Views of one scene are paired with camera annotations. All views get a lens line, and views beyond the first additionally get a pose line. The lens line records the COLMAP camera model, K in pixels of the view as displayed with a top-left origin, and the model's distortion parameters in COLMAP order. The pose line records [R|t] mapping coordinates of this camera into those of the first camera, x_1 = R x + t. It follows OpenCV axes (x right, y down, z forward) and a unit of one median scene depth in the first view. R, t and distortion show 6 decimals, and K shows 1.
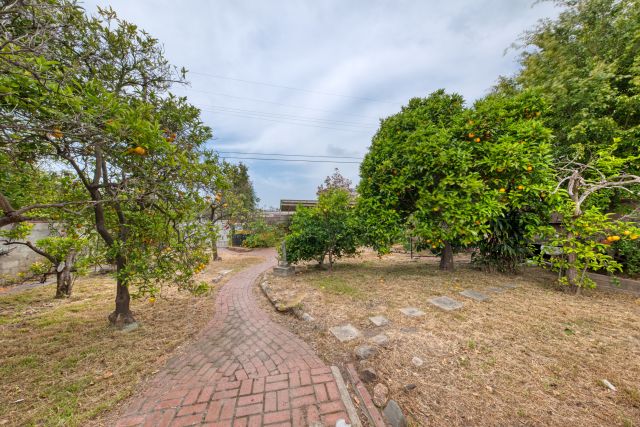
lens RADIAL K [[220.7, 0, 320.1], [0, 220.7, 213.6], [0, 0, 1]] dist [0.000222, -0.000060]
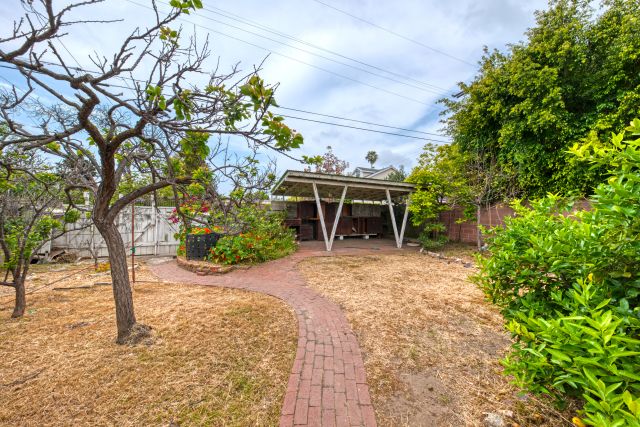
lens RADIAL K [[220.7, 0, 319.7], [0, 220.7, 217.4], [0, 0, 1]] dist [0.000222, -0.000060]
pose [[0.984313, 0.010587, 0.176114, -0.196263], [-0.017812, 0.999061, 0.039495, 0.031416], [-0.175531, -0.042012, 0.983577, 0.476557]]
